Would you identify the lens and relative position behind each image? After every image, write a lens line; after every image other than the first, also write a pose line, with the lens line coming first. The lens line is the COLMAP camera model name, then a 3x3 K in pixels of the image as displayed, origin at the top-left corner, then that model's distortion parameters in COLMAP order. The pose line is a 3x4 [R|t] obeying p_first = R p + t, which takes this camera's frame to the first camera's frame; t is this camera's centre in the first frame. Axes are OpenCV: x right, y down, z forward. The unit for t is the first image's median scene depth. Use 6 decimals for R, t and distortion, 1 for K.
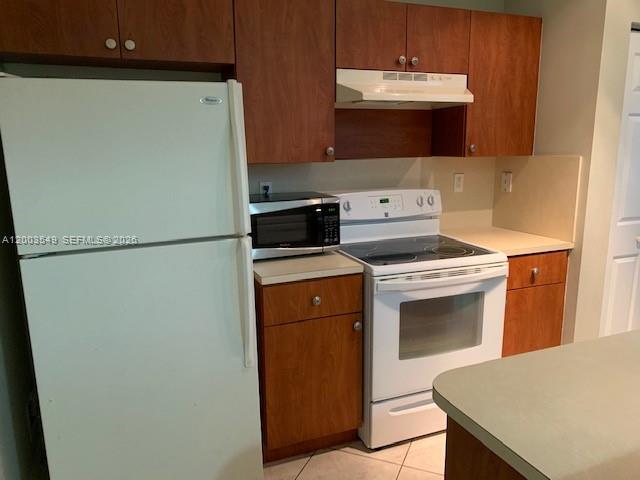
lens RADIAL K [[488.9, 0, 320.0], [0, 488.9, 240.0], [0, 0, 1]] dist [0.129454, -0.231962]
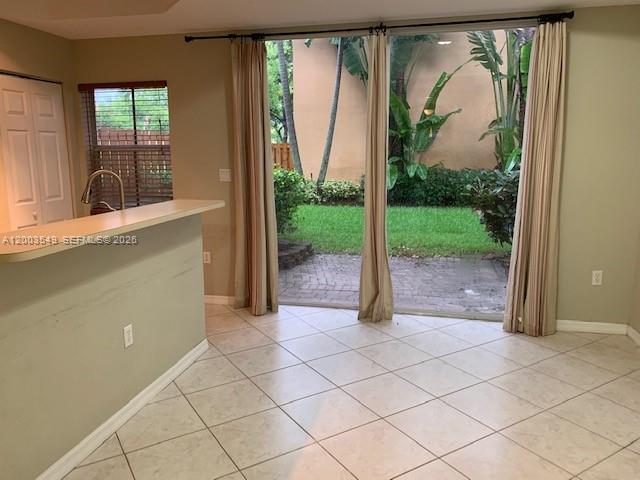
lens RADIAL K [[492.5, 0, 317.4], [0, 492.5, 237.3], [0, 0, 1]] dist [0.070527, -0.089334]
pose [[0.579711, -0.137217, 0.803185, -0.088569], [0.160638, 0.985619, 0.052441, 0.148913], [-0.798831, 0.098622, 0.593417, -0.657228]]
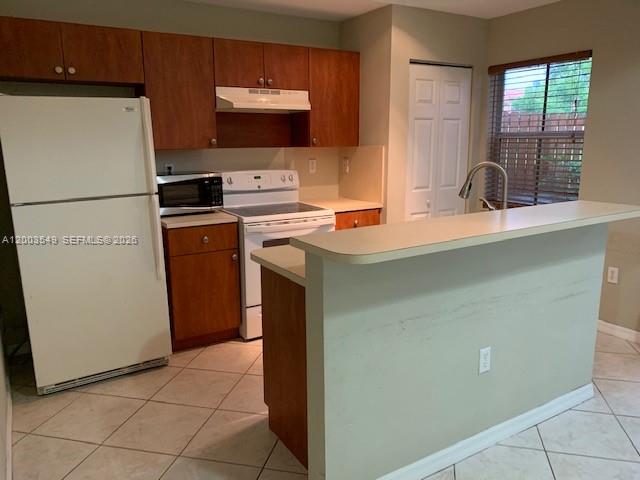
lens RADIAL K [[492.5, 0, 317.4], [0, 492.5, 237.3], [0, 0, 1]] dist [0.070527, -0.089334]
pose [[0.986826, -0.030629, 0.158862, 0.083081], [0.030860, 0.999523, 0.001015, 0.112850], [-0.158817, 0.003901, 0.987300, -0.508583]]
